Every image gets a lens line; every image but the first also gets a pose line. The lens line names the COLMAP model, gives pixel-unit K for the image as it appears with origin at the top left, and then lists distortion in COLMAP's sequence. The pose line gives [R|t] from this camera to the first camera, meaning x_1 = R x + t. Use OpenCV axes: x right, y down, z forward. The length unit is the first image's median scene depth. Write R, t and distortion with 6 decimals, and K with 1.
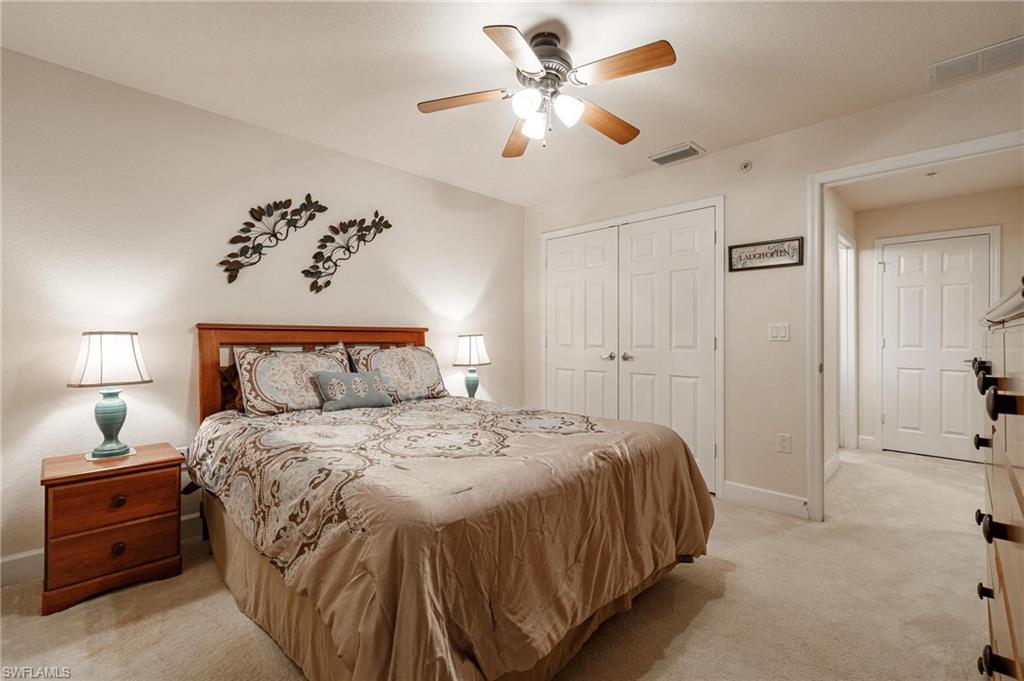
lens RADIAL K [[438.3, 0, 495.5], [0, 438.3, 339.3], [0, 0, 1]] dist [0.001238, 0.000036]
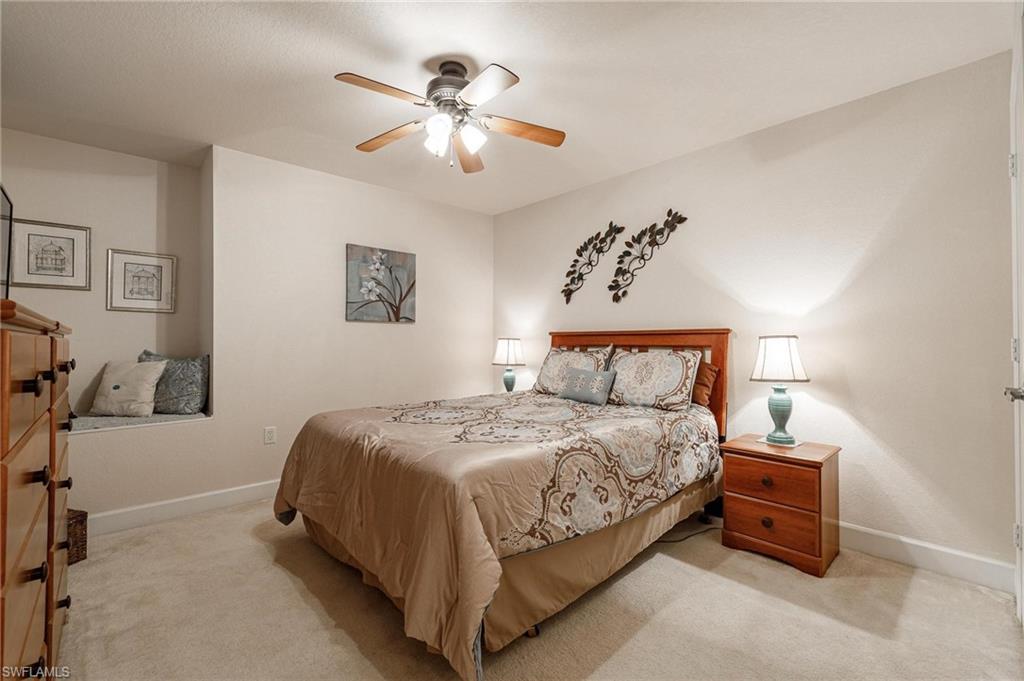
lens RADIAL K [[442.3, 0, 498.6], [0, 442.3, 331.1], [0, 0, 1]] dist [-0.000211, -0.000112]
pose [[-0.031234, -0.024132, -0.999221, 0.777387], [-0.001249, 0.999709, -0.024105, -0.001077], [0.999511, 0.000495, -0.031255, 0.715208]]
